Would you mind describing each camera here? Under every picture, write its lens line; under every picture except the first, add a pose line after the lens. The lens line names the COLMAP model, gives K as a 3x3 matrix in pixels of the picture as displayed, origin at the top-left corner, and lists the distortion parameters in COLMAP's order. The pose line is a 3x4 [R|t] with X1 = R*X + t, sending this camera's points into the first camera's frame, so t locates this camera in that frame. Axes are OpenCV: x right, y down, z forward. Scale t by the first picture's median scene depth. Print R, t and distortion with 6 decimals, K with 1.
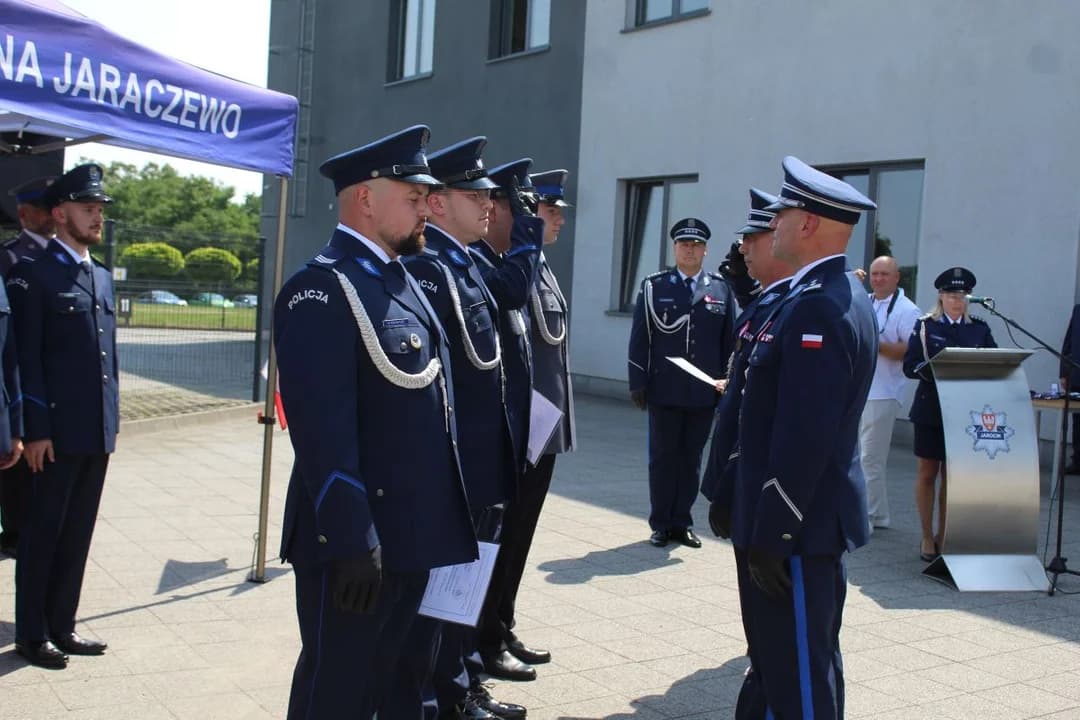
lens RADIAL K [[1359.6, 0, 543.1], [0, 1359.6, 363.4], [0, 0, 1]] dist [-0.077078, 0.073364]
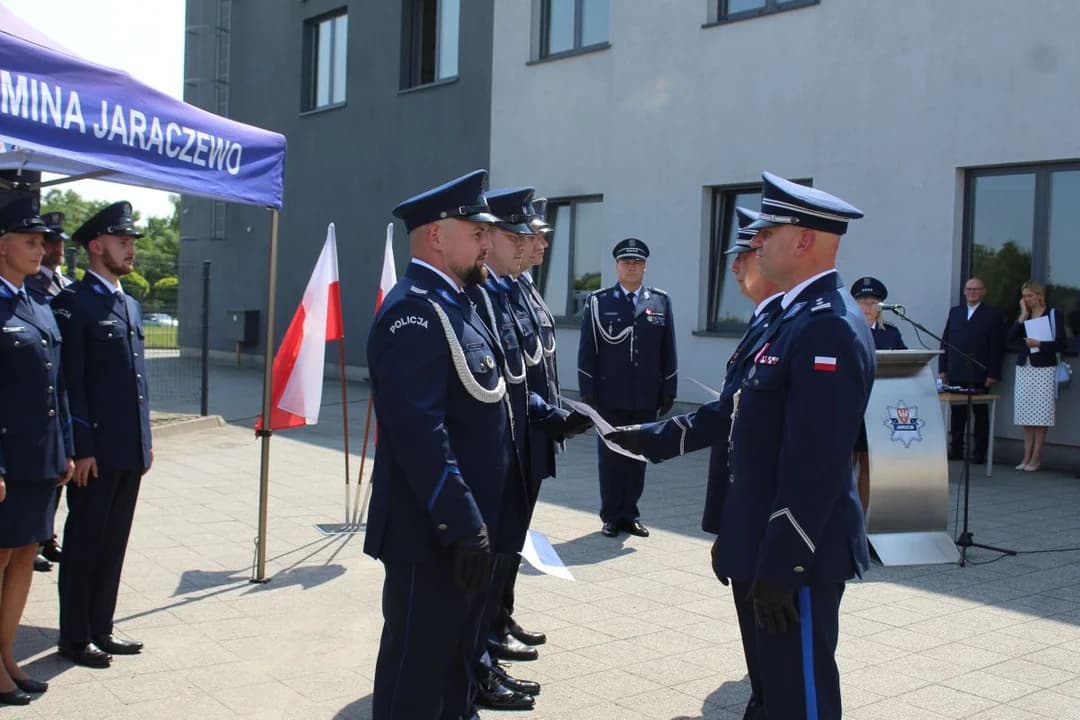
lens RADIAL K [[1281.3, 0, 538.4], [0, 1281.3, 360.6], [0, 0, 1]] dist [-0.099903, 0.088912]
pose [[0.995724, -0.024895, 0.088964, -0.068844], [0.025524, 0.999657, -0.005938, -0.003908], [-0.088785, 0.008183, 0.996017, -0.034048]]
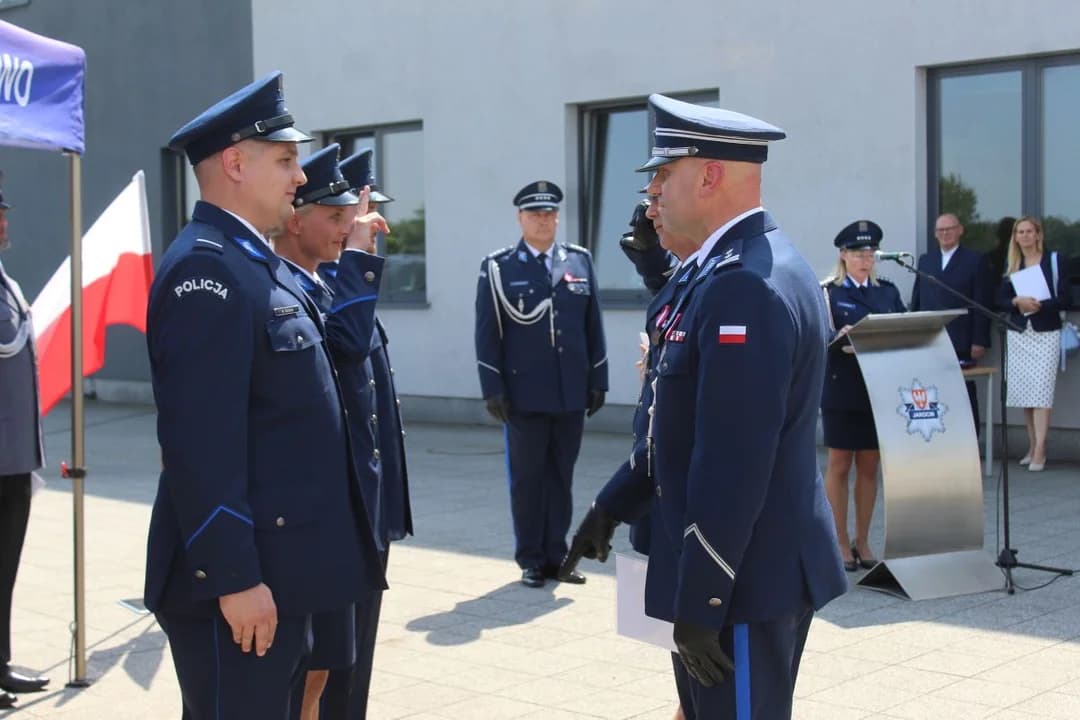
lens RADIAL K [[1786.9, 0, 539.9], [0, 1786.9, 363.3], [0, 0, 1]] dist [0.000060, -0.025519]
pose [[0.967463, -0.077614, 0.240815, -0.174559], [0.077870, 0.996928, 0.008465, -0.007239], [-0.240733, 0.010563, 0.970534, -0.035503]]
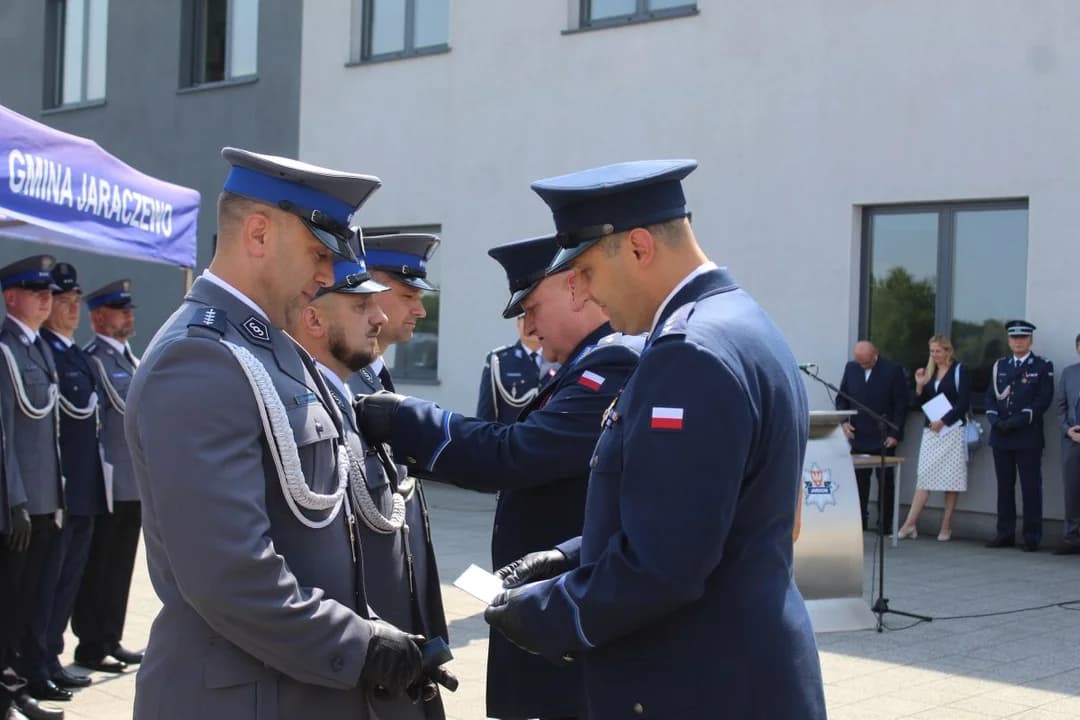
lens RADIAL K [[1725.4, 0, 553.6], [0, 1725.4, 357.2], [0, 0, 1]] dist [0.000162, -0.168758]
pose [[0.968064, -0.021802, 0.249752, -0.232517], [0.031948, 0.998818, -0.036639, -0.010928], [-0.248658, 0.043448, 0.967616, -0.320125]]
